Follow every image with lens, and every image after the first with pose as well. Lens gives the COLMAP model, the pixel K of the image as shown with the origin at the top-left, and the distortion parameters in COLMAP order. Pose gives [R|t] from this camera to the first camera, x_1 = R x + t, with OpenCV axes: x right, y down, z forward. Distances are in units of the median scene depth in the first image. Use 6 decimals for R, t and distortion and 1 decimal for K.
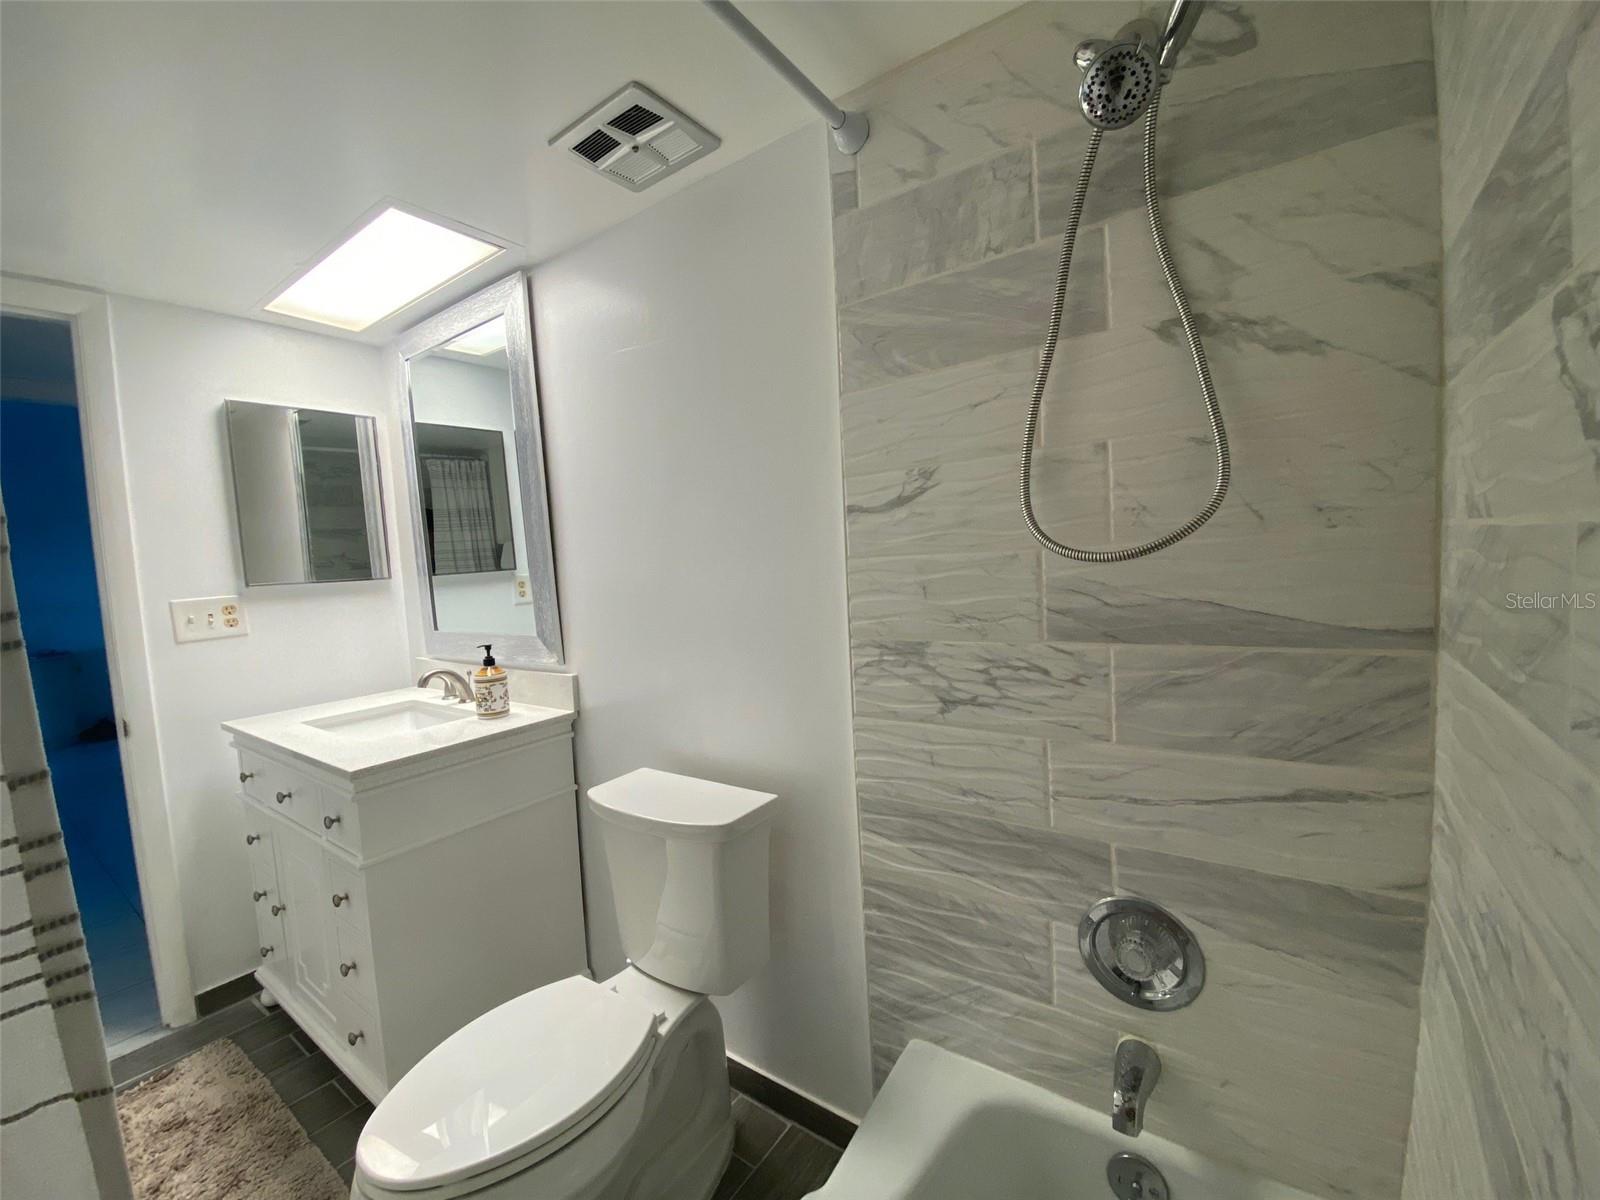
lens RADIAL K [[646.7, 0, 803.9], [0, 646.7, 603.7], [0, 0, 1]] dist [-0.000512, -0.012200]
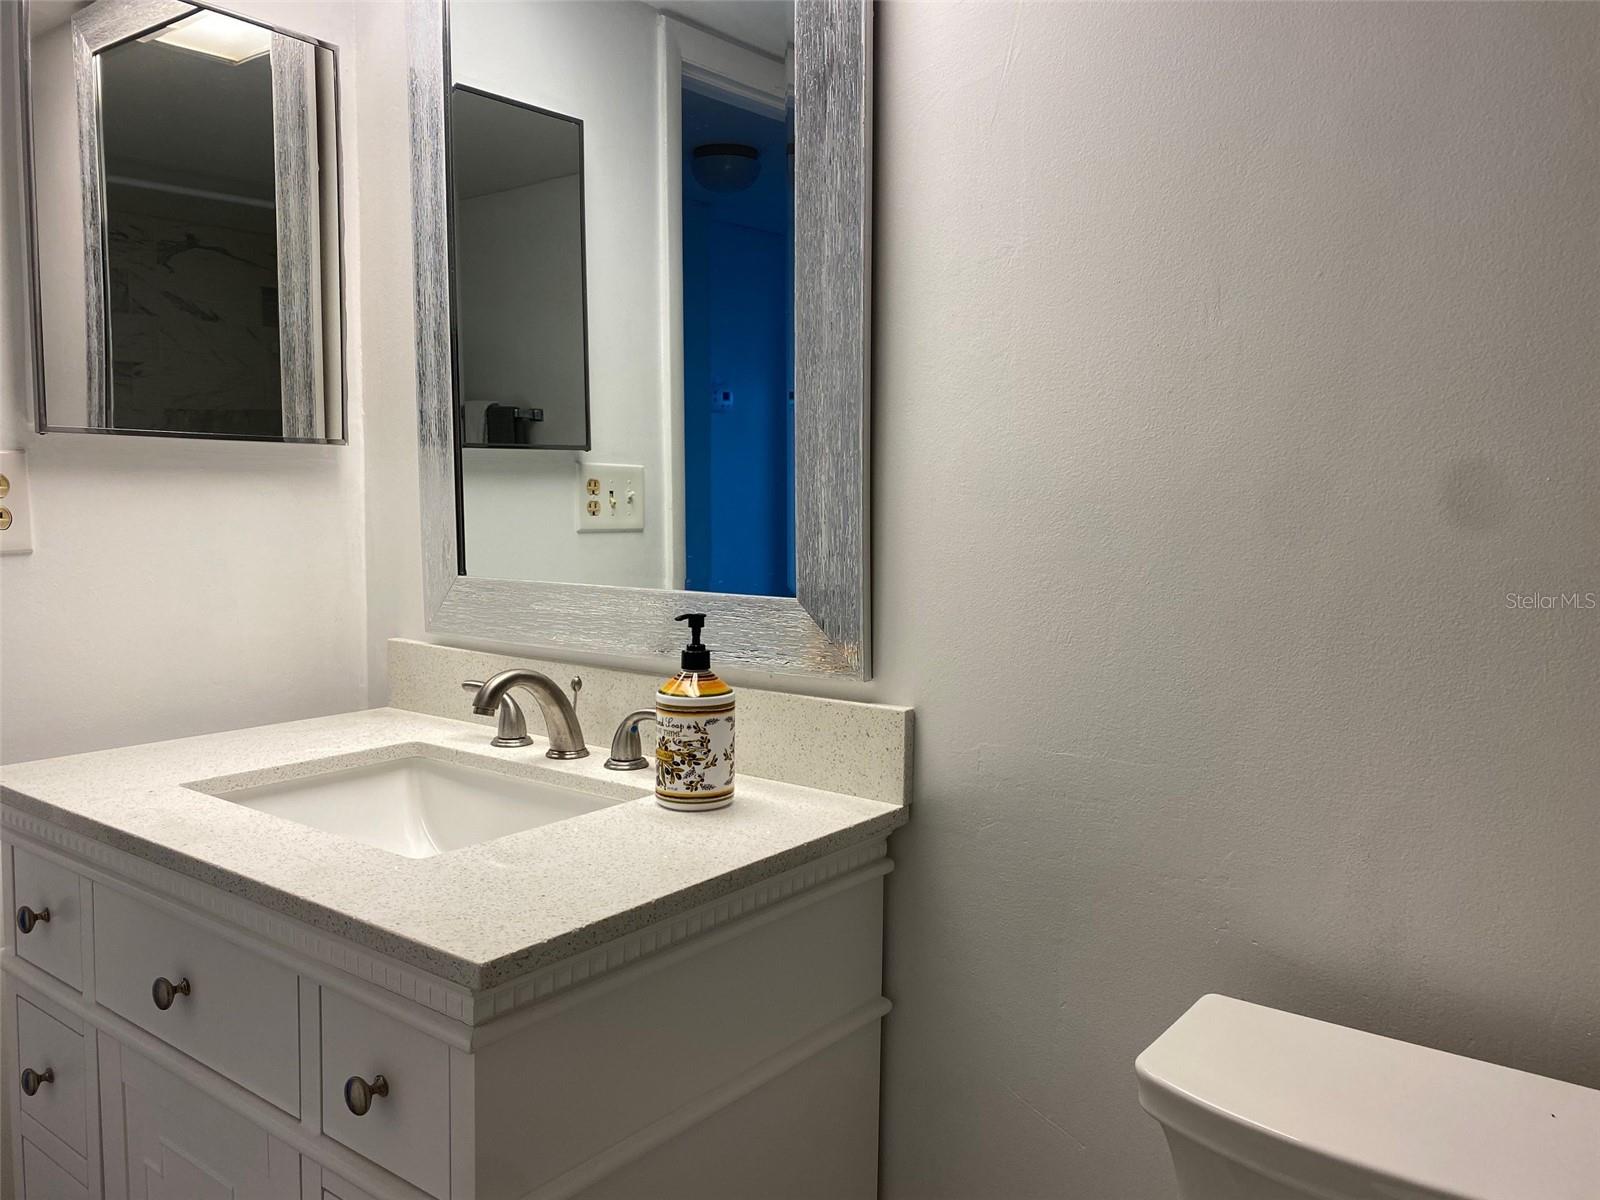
lens RADIAL K [[1250.4, 0, 800.0], [0, 1250.4, 600.0], [0, 0, 1]] dist [0.050528, -0.004156]
pose [[0.995817, 0.062915, -0.066259, -0.374242], [-0.062169, 0.997978, 0.013256, 0.041497], [0.066959, -0.009081, 0.997714, 0.270952]]
